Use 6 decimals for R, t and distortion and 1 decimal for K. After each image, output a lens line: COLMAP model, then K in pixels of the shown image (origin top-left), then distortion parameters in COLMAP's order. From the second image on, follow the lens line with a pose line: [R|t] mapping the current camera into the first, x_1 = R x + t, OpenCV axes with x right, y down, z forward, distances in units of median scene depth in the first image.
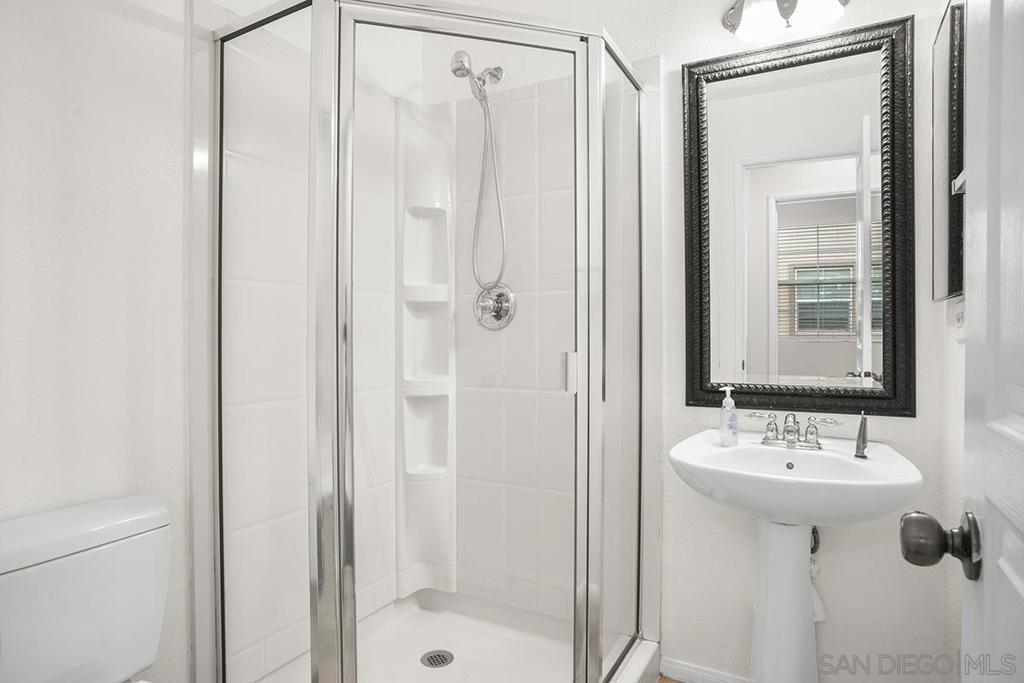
lens RADIAL K [[591.5, 0, 512.5], [0, 591.5, 354.3], [0, 0, 1]] dist [-0.090632, 0.060462]
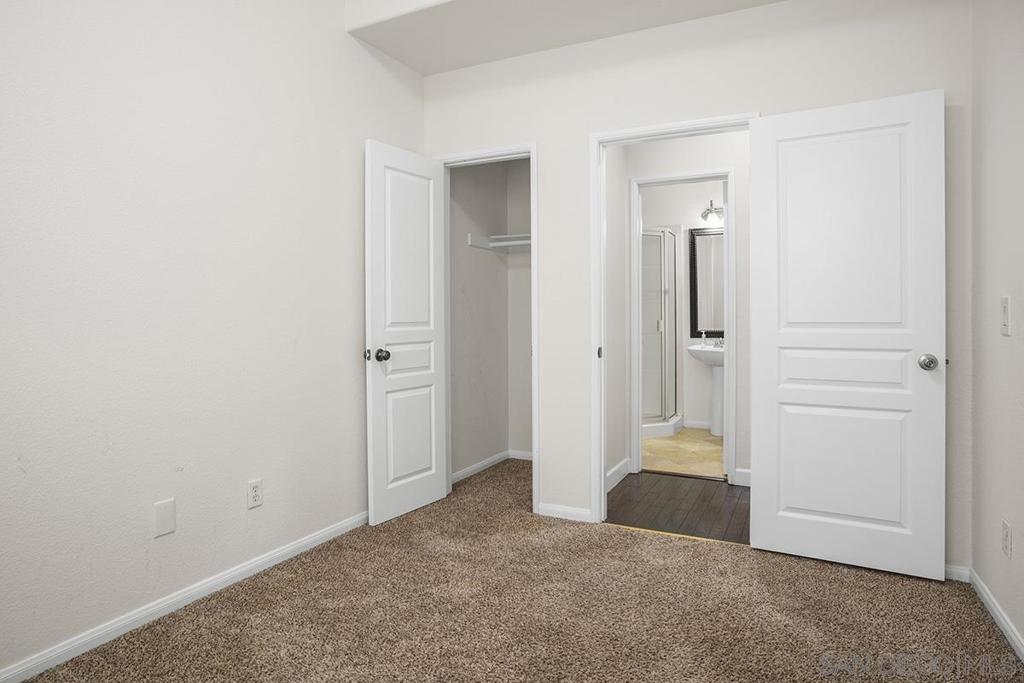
lens RADIAL K [[584.8, 0, 512.0], [0, 584.8, 336.0], [0, 0, 1]] dist [-0.088185, 0.058175]
pose [[0.999755, -0.003341, 0.021892, -0.756685], [0.003411, 0.999989, -0.003164, 0.086274], [-0.021881, 0.003238, 0.999755, -2.170464]]
